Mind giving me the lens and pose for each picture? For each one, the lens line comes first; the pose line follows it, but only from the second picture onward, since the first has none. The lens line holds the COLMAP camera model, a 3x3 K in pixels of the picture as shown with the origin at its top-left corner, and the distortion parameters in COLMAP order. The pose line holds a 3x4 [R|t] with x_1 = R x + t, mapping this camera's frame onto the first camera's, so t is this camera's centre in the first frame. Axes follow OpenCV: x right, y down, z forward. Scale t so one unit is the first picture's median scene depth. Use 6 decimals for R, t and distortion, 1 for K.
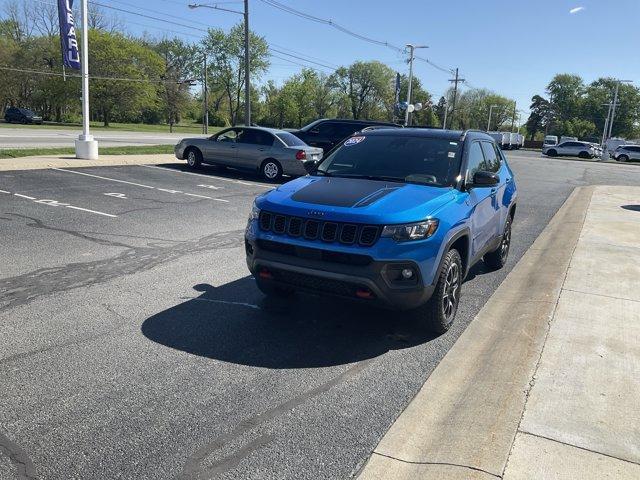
lens RADIAL K [[527.6, 0, 316.3], [0, 527.6, 246.2], [0, 0, 1]] dist [0.068084, -0.142941]
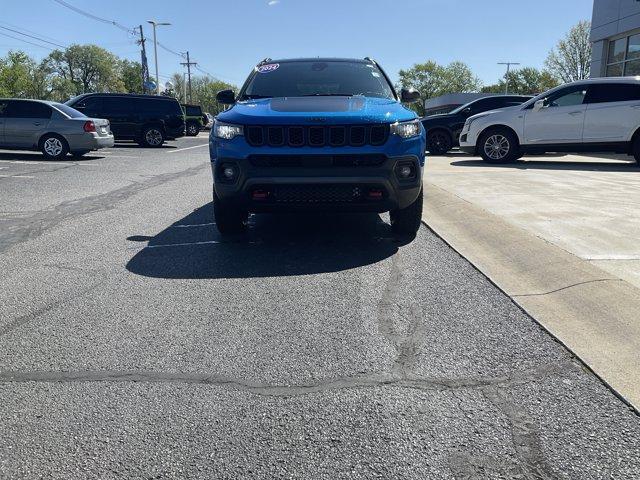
lens RADIAL K [[527.6, 0, 319.4], [0, 527.6, 241.4], [0, 0, 1]] dist [0.068084, -0.142941]
pose [[0.878264, -0.148639, 0.454487, -0.050722], [0.142870, 0.988614, 0.047238, 0.012226], [-0.456334, 0.023445, 0.889500, 0.015248]]
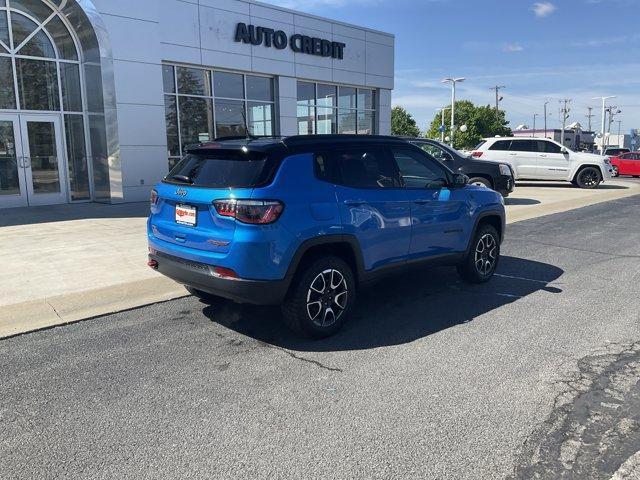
lens RADIAL K [[527.6, 0, 317.3], [0, 527.6, 240.2], [0, 0, 1]] dist [0.068084, -0.142941]
pose [[-0.958109, -0.092693, 0.270990, -0.004993], [0.016967, 0.926148, 0.376780, -0.065108], [-0.285902, 0.365594, -0.885777, 0.304564]]
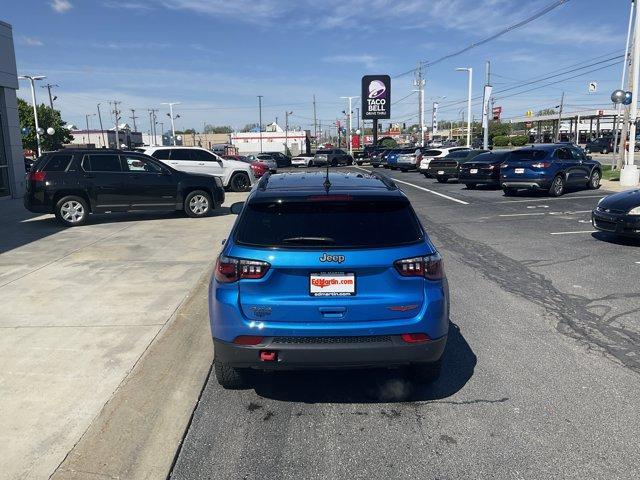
lens RADIAL K [[527.6, 0, 319.2], [0, 527.6, 235.6], [0, 0, 1]] dist [0.068084, -0.142941]
pose [[-0.861440, 0.047661, -0.505618, 0.105896], [-0.135994, 0.937580, 0.320078, -0.065245], [0.489312, 0.344489, -0.801187, 0.279558]]
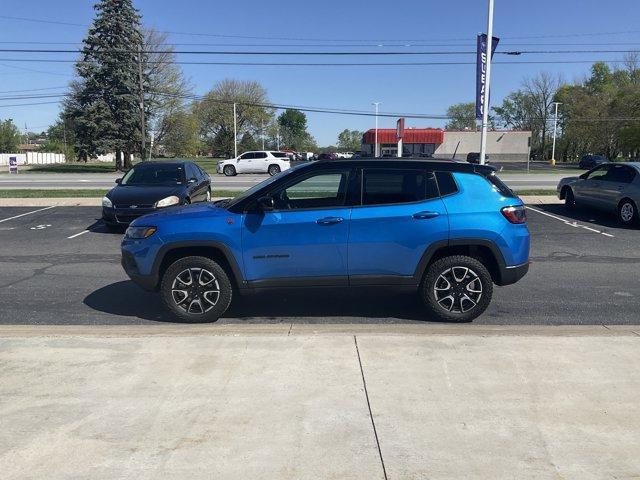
lens RADIAL K [[527.6, 0, 320.0], [0, 527.6, 239.5], [0, 0, 1]] dist [0.068084, -0.142941]
pose [[0.482695, 0.071430, -0.872871, 0.173153], [-0.157519, 0.987496, -0.006298, -0.008277], [0.861507, 0.140534, 0.487910, 0.075347]]
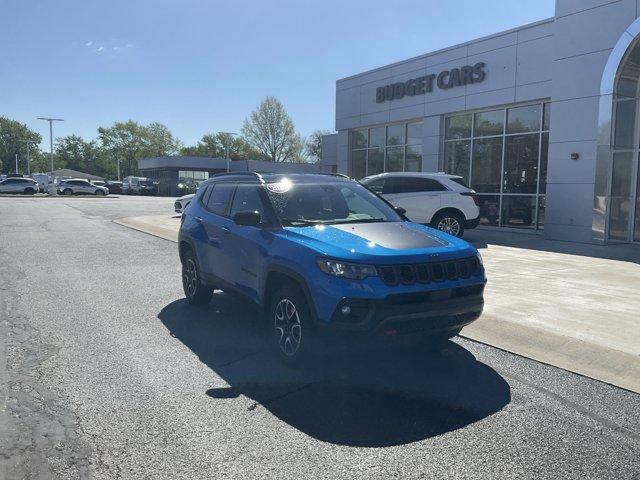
lens RADIAL K [[527.6, 0, 316.9], [0, 527.6, 235.8], [0, 0, 1]] dist [0.068084, -0.142941]
pose [[0.502610, -0.124951, 0.855436, -0.109420], [0.195074, 0.980372, 0.028584, -0.019161], [-0.842217, 0.152506, 0.517119, 0.069378]]
